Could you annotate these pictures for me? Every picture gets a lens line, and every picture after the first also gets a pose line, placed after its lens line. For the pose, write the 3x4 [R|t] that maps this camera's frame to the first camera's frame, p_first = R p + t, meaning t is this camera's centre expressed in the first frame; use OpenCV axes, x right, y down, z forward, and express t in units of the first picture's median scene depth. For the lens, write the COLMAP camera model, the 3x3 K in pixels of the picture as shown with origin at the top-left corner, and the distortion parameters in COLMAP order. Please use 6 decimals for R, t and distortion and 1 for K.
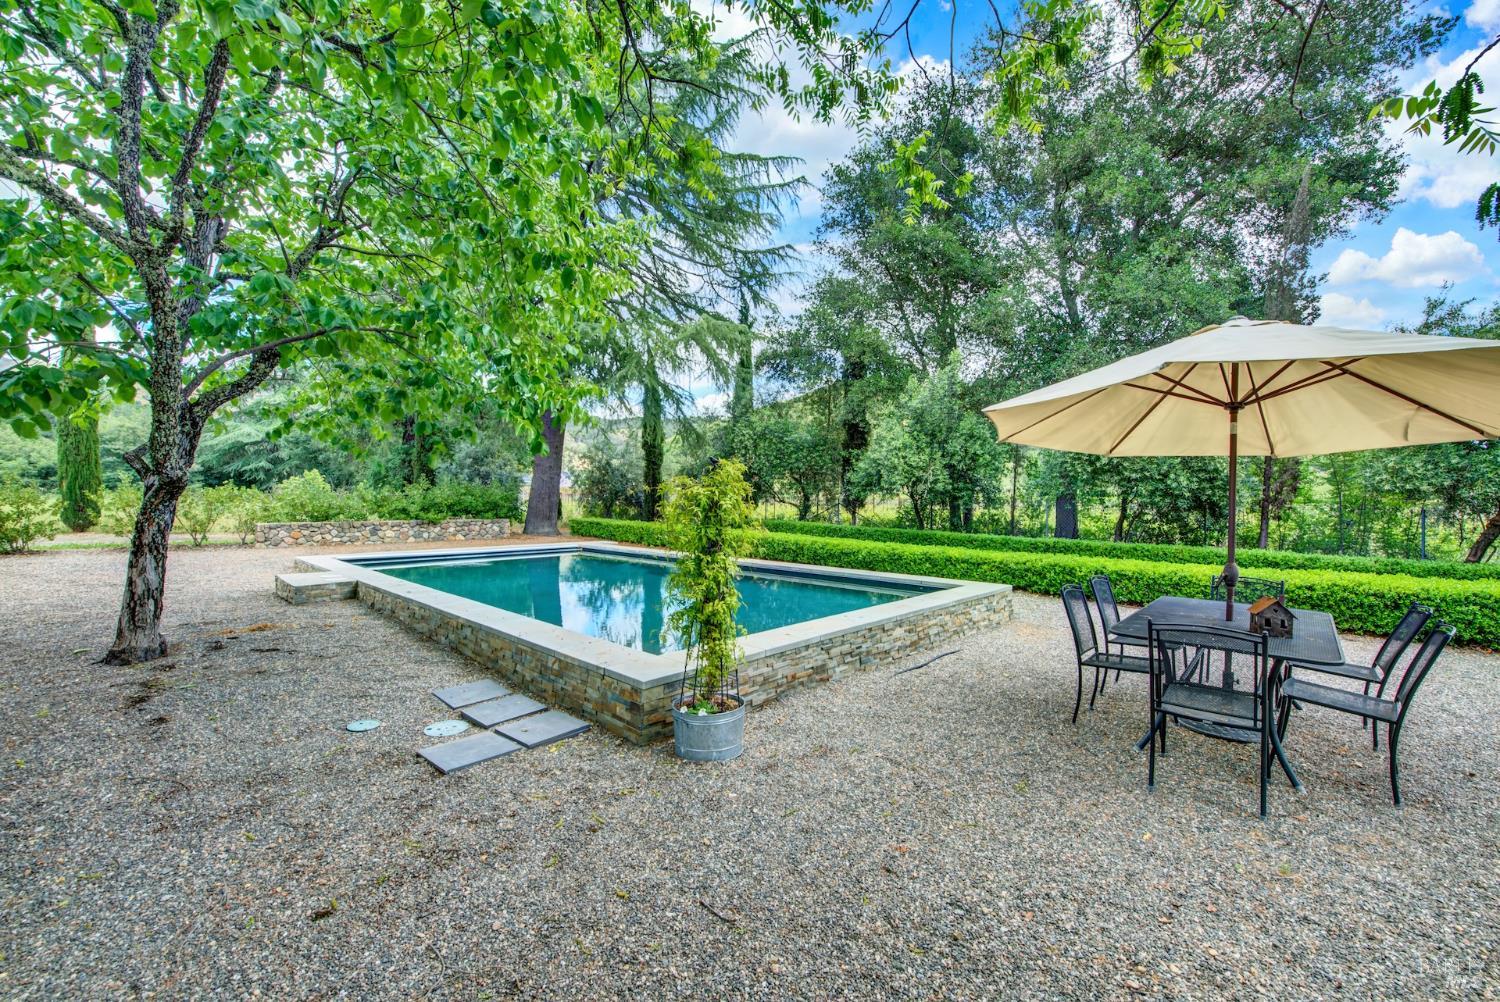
lens RADIAL K [[614.3, 0, 753.7], [0, 614.3, 504.3], [0, 0, 1]] dist [0.007123, -0.002418]
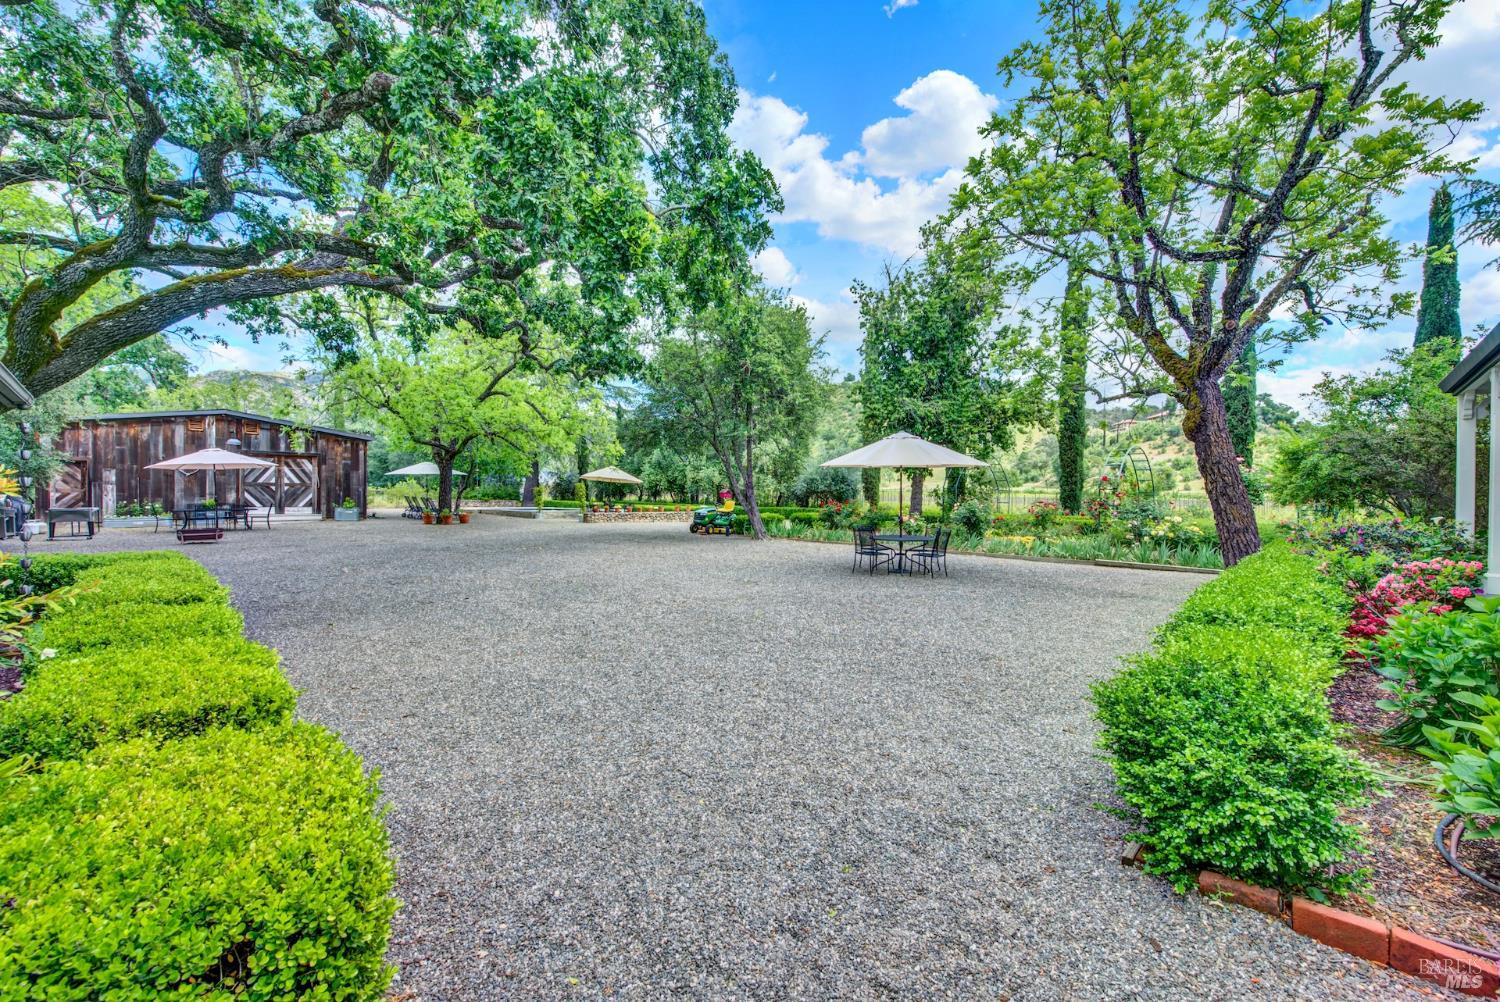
lens RADIAL K [[614.3, 0, 761.6], [0, 614.3, 499.8], [0, 0, 1]] dist [0.007123, -0.002418]
pose [[0.999988, 0.000653, 0.004866, 0.558436], [-0.000643, 0.999998, -0.002055, 0.027289], [-0.004867, 0.002052, 0.999986, -1.423762]]
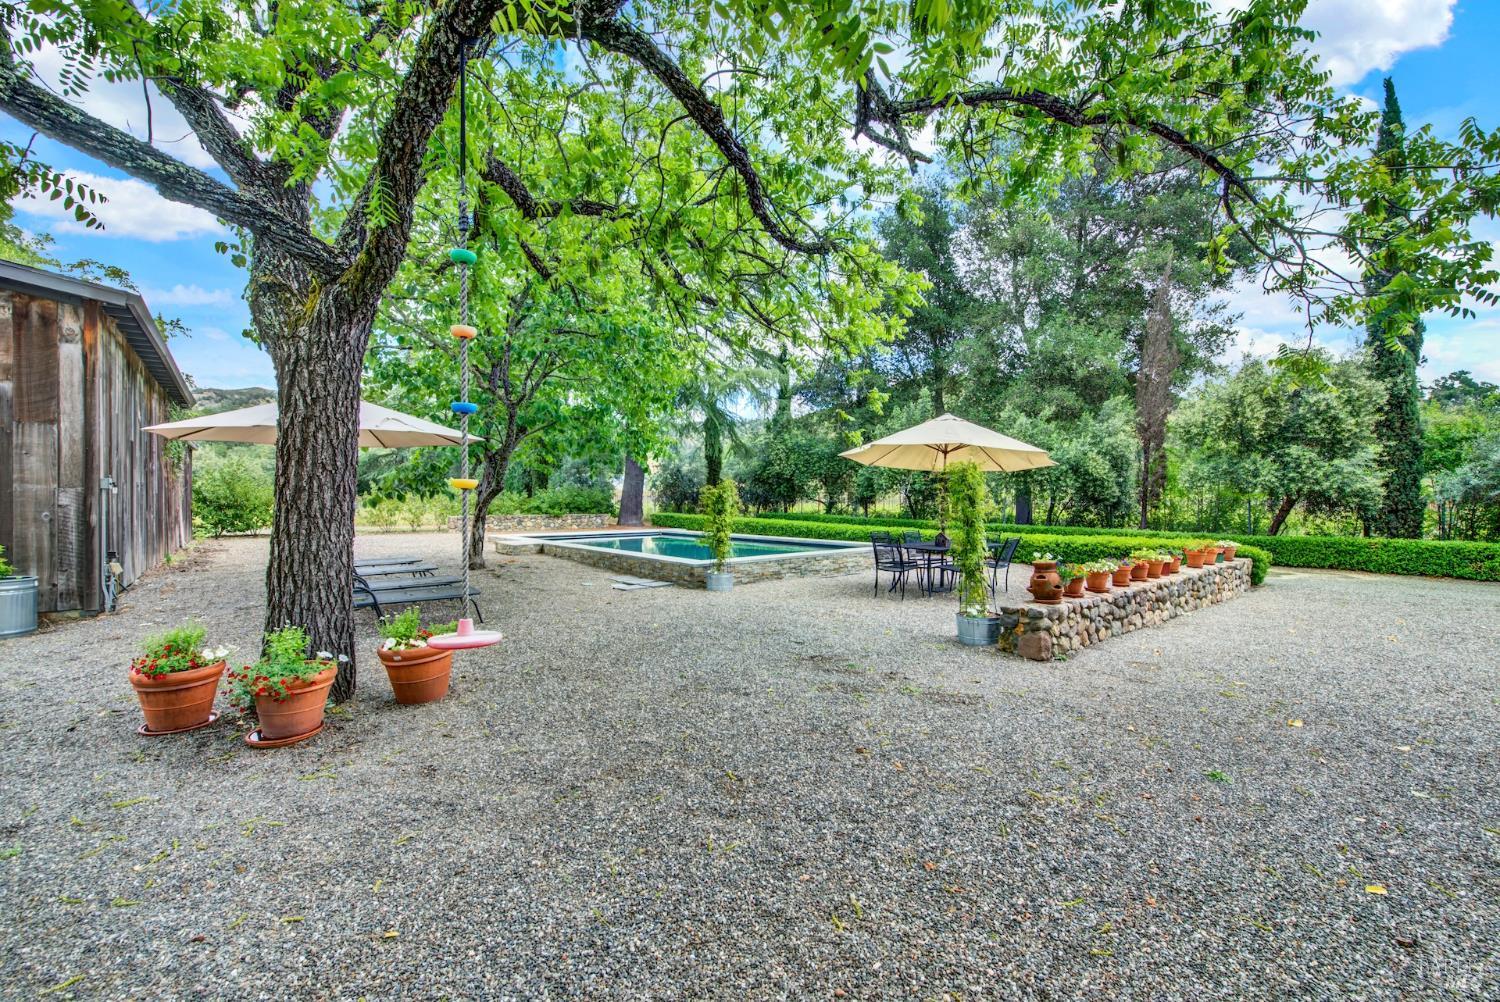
lens RADIAL K [[614.3, 0, 757.7], [0, 614.3, 505.3], [0, 0, 1]] dist [0.007123, -0.002418]
pose [[0.994643, -0.007930, -0.103065, 0.069102], [0.007868, 0.999969, -0.001014, 0.008468], [0.103070, 0.000197, 0.994674, -0.303205]]
